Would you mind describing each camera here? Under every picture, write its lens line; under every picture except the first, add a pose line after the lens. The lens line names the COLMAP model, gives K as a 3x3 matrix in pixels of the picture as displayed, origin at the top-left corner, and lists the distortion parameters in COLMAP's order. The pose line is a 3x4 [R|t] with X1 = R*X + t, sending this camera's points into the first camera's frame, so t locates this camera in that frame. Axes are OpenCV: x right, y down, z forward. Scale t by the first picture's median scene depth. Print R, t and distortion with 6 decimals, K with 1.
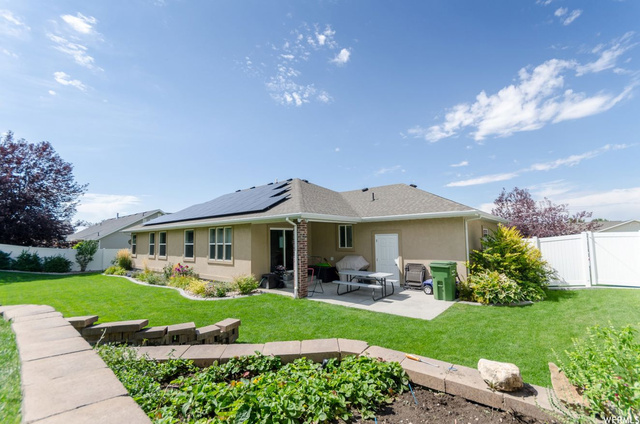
lens RADIAL K [[288.4, 0, 319.8], [0, 288.4, 233.6], [0, 0, 1]] dist [-0.002941, -0.000649]
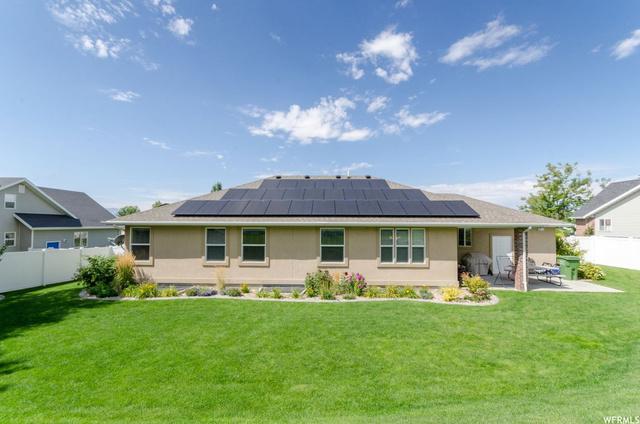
lens RADIAL K [[282.8, 0, 309.2], [0, 282.8, 211.3], [0, 0, 1]] dist [0.000098, -0.000104]
pose [[0.776173, 0.047547, 0.628725, -1.072029], [-0.030977, 0.998824, -0.037295, -0.031268], [-0.629759, 0.009471, 0.776733, 0.419103]]
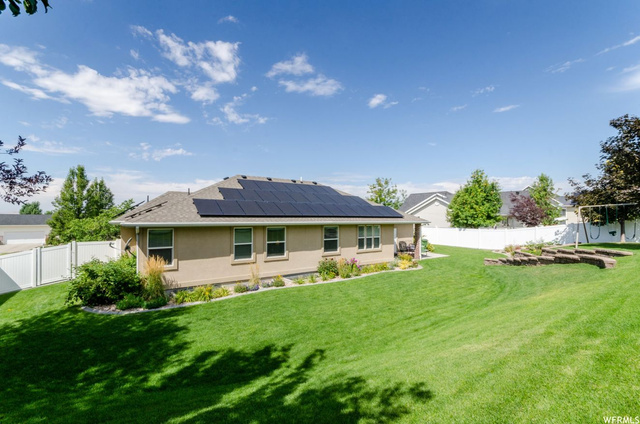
lens RADIAL K [[282.8, 0, 309.2], [0, 282.8, 211.3], [0, 0, 1]] dist [0.000098, -0.000104]
pose [[0.282820, 0.039473, 0.958360, -1.579279], [-0.025604, 0.999108, -0.033595, -0.031956], [-0.958831, -0.015036, 0.283578, 0.807475]]
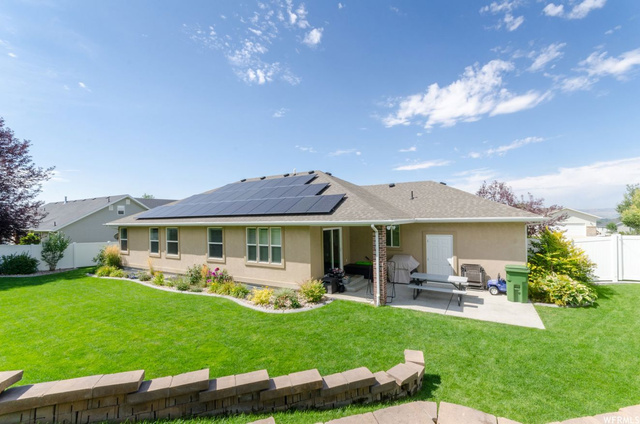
lens RADIAL K [[286.4, 0, 322.9], [0, 286.4, 221.8], [0, 0, 1]] dist [0.000340, -0.000056]
pose [[0.984464, -0.003750, 0.175547, -0.289262], [-0.001205, 0.999604, 0.028111, -0.059031], [-0.175583, -0.027886, 0.984070, 0.051960]]
